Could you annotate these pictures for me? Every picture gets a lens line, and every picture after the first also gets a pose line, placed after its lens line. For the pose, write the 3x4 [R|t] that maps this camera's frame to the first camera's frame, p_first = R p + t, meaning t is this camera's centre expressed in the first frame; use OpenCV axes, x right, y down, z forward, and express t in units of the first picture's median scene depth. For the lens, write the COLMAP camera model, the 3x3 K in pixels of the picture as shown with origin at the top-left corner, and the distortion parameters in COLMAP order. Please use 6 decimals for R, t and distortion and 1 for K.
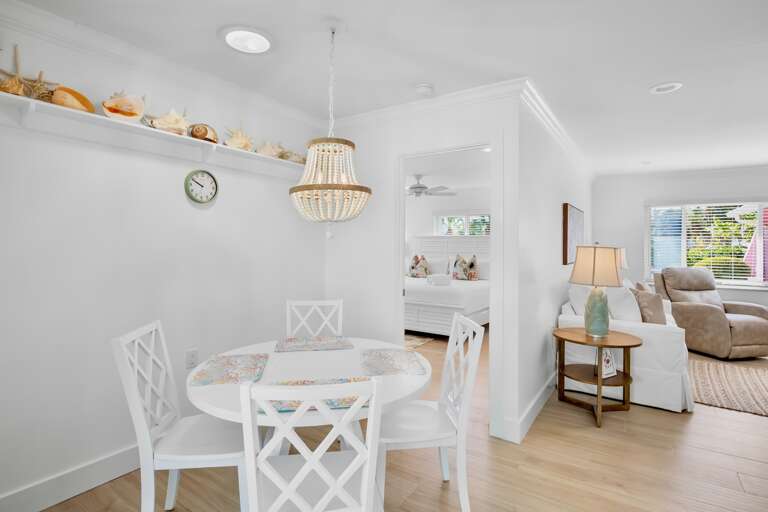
lens RADIAL K [[381.4, 0, 383.5], [0, 381.4, 253.1], [0, 0, 1]] dist [-0.012911, 0.000696]
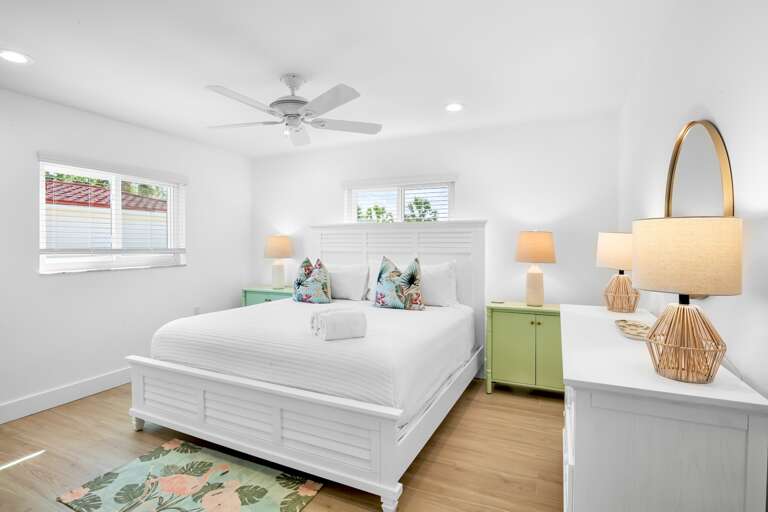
lens RADIAL K [[381.4, 0, 383.0], [0, 381.4, 253.8], [0, 0, 1]] dist [-0.012911, 0.000696]
pose [[0.983820, -0.011156, 0.178812, 0.103126], [0.010032, 0.999924, 0.007187, -0.004866], [-0.178879, -0.005277, 0.983857, 0.505892]]
